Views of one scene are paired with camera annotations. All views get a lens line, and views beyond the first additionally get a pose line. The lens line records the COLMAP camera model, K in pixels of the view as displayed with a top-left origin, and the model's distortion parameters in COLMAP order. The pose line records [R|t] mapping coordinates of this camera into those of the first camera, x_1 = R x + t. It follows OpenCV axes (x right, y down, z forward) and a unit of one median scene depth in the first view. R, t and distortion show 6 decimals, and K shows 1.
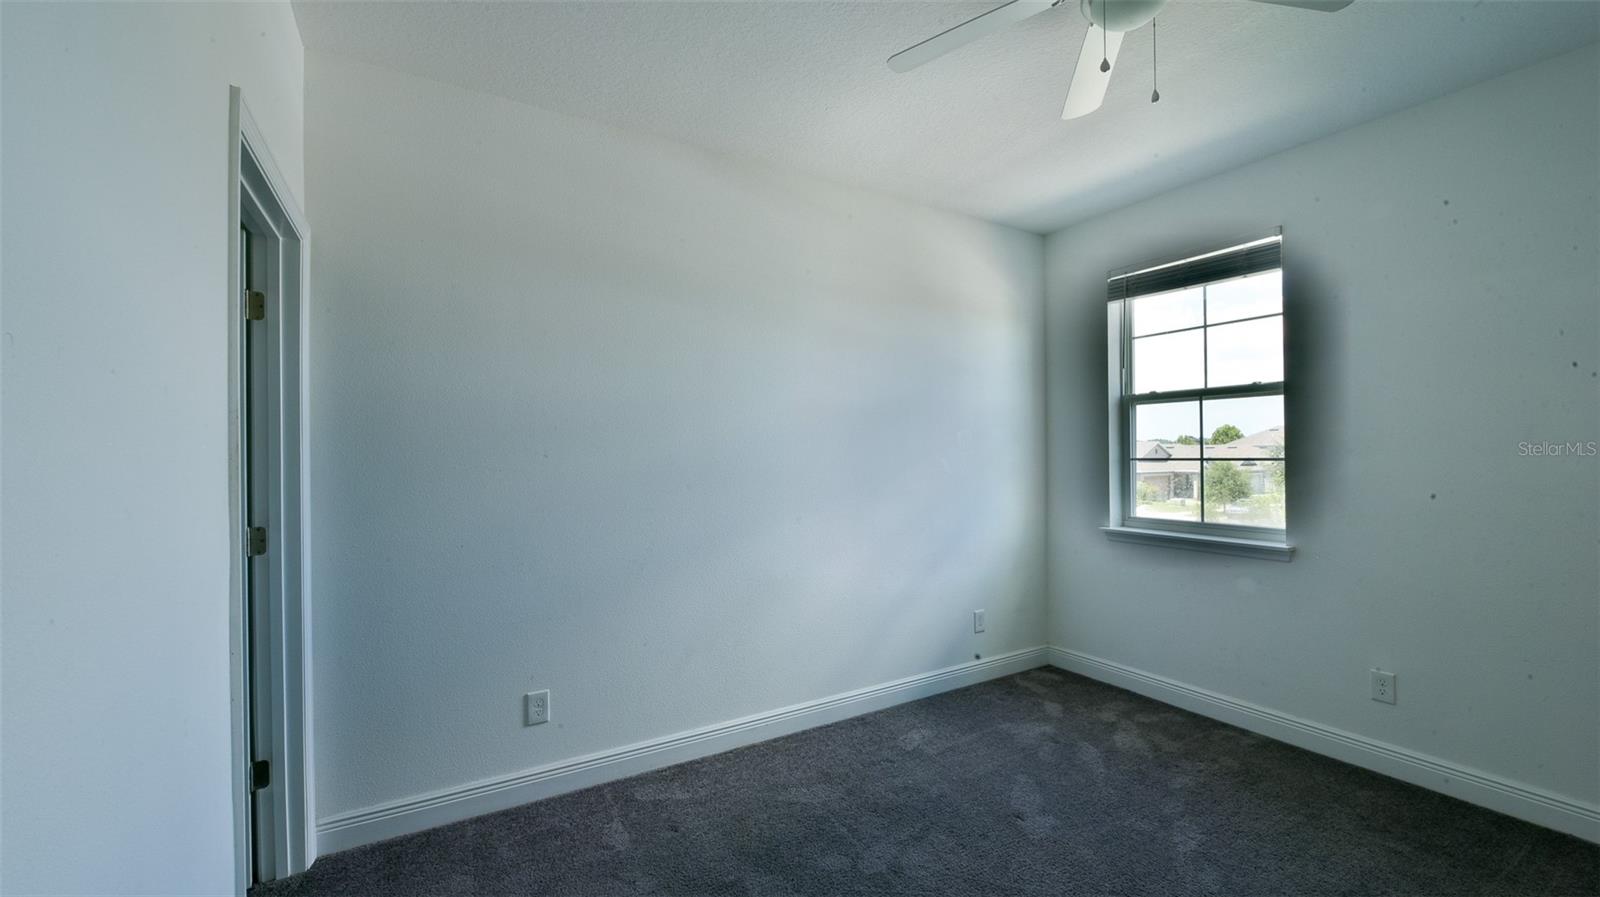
lens RADIAL K [[640.7, 0, 800.0], [0, 640.7, 448.5], [0, 0, 1]] dist [-0.008144, -0.000988]
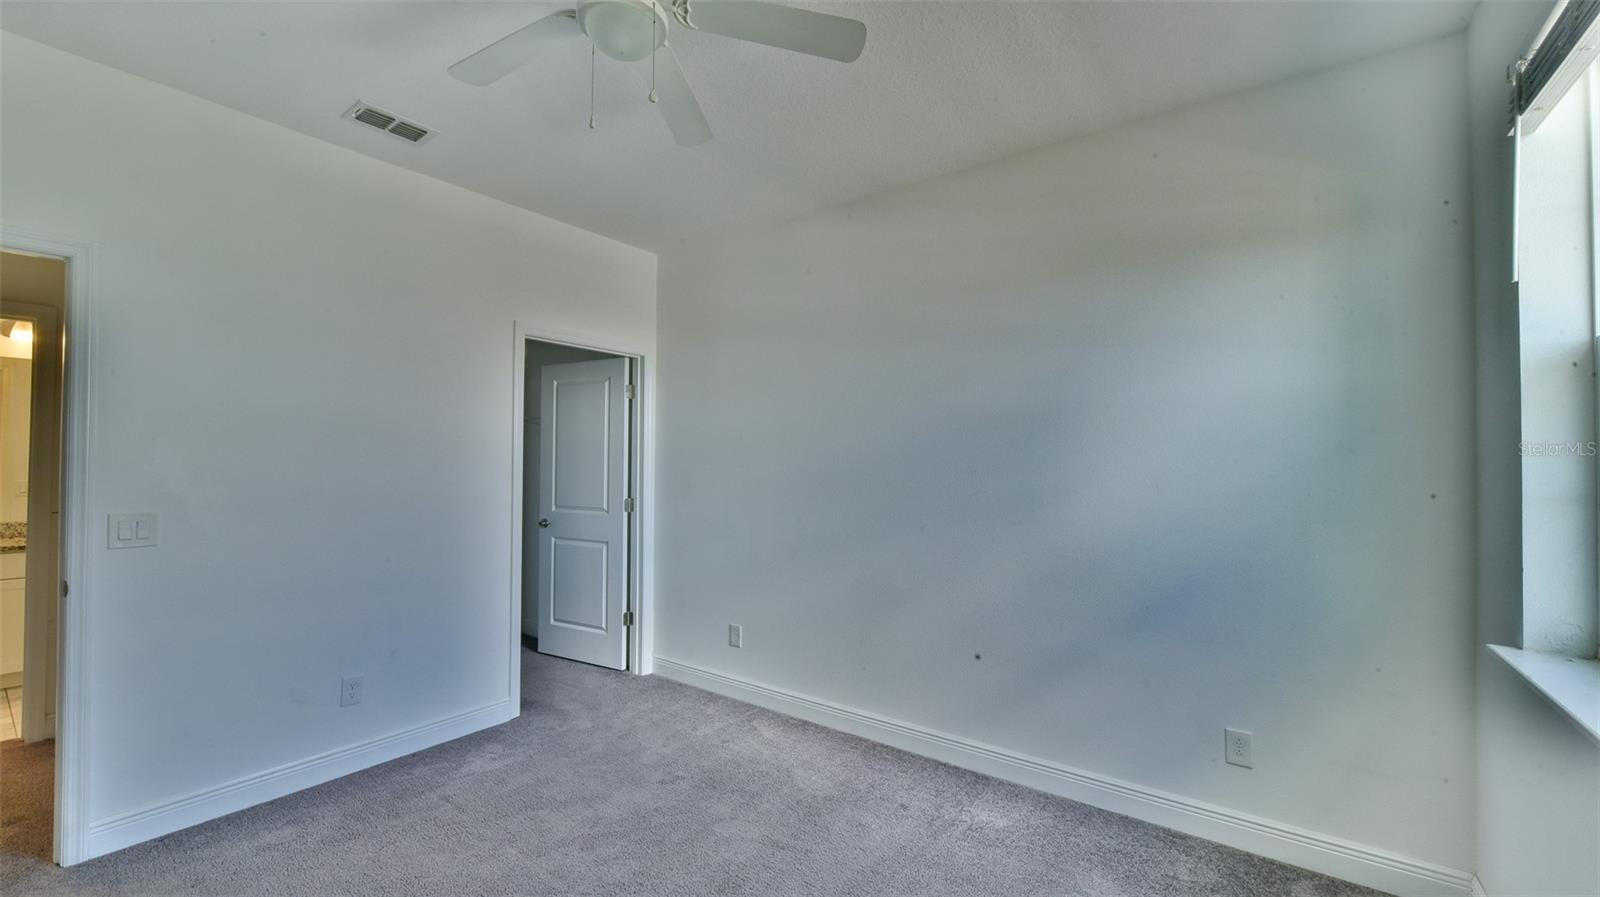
lens RADIAL K [[640.7, 0, 800.0], [0, 640.7, 448.5], [0, 0, 1]] dist [-0.008144, -0.000988]
pose [[0.400524, 0.001271, -0.916285, 1.085480], [-0.008113, 0.999965, -0.002159, -0.030965], [0.916250, 0.008299, 0.400520, 0.574644]]
